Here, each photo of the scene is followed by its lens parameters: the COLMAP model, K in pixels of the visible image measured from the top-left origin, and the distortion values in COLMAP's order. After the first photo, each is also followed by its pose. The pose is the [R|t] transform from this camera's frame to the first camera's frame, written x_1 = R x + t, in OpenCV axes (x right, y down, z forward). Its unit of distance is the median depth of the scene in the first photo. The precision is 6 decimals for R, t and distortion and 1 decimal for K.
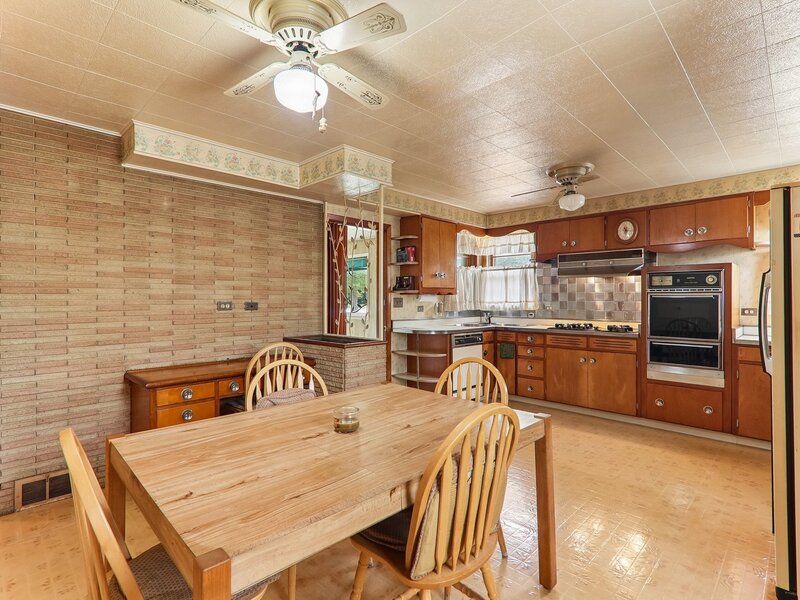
lens RADIAL K [[414.0, 0, 403.4], [0, 414.0, 298.0], [0, 0, 1]] dist [0.004373, 0.002579]
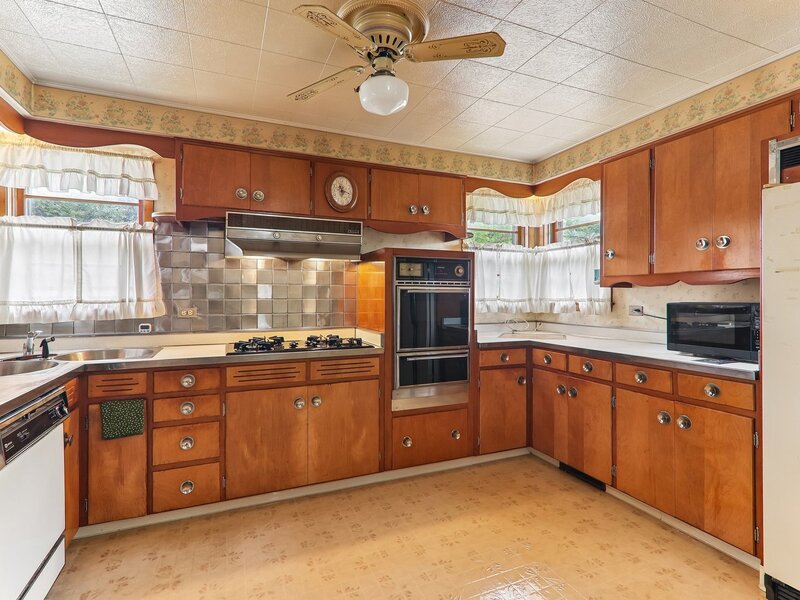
lens RADIAL K [[414.0, 0, 400.2], [0, 414.0, 294.5], [0, 0, 1]] dist [0.004373, 0.002579]
pose [[0.393559, 0.000912, 0.919299, -0.033897], [-0.002475, 0.999997, 0.000068, 0.001094], [-0.919296, -0.002303, 0.393561, 0.721267]]
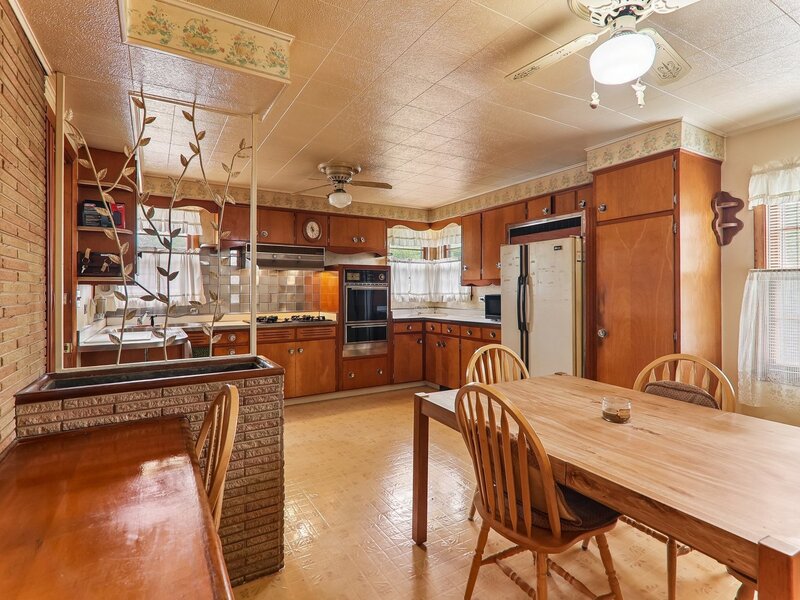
lens RADIAL K [[414.0, 0, 406.4], [0, 414.0, 289.2], [0, 0, 1]] dist [0.004373, 0.002579]
pose [[0.255268, 0.002652, 0.966867, -0.523791], [0.000635, 0.999996, -0.002911, 0.000542], [-0.966870, 0.001357, 0.255266, 0.517946]]
